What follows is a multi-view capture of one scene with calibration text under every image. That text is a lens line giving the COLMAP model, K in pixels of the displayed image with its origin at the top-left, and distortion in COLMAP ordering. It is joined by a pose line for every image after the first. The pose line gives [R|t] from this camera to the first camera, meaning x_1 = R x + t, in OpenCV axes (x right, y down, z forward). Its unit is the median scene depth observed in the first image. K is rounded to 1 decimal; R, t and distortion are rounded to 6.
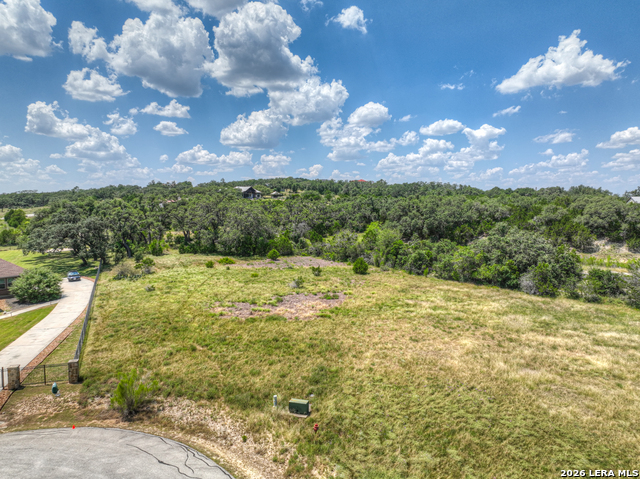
lens RADIAL K [[449.1, 0, 318.9], [0, 449.1, 228.9], [0, 0, 1]] dist [-0.010922, 0.027430]
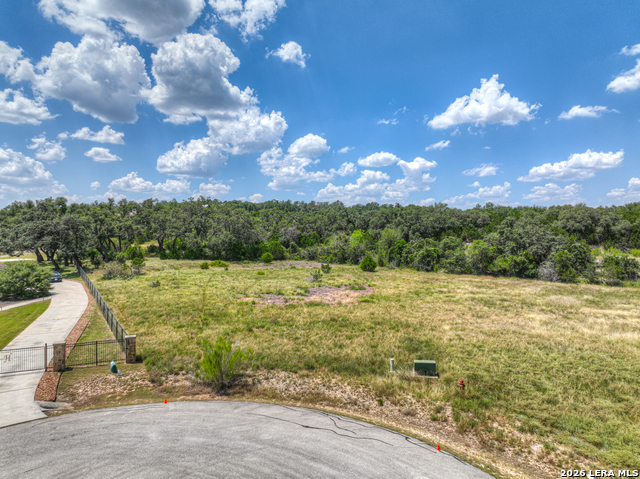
lens RADIAL K [[449.1, 0, 318.9], [0, 449.1, 228.9], [0, 0, 1]] dist [-0.010922, 0.027430]
pose [[0.991155, 0.000277, 0.132711, -0.114818], [0.008313, 0.997904, -0.064172, 0.055795], [-0.132451, 0.064708, 0.989075, 0.043279]]
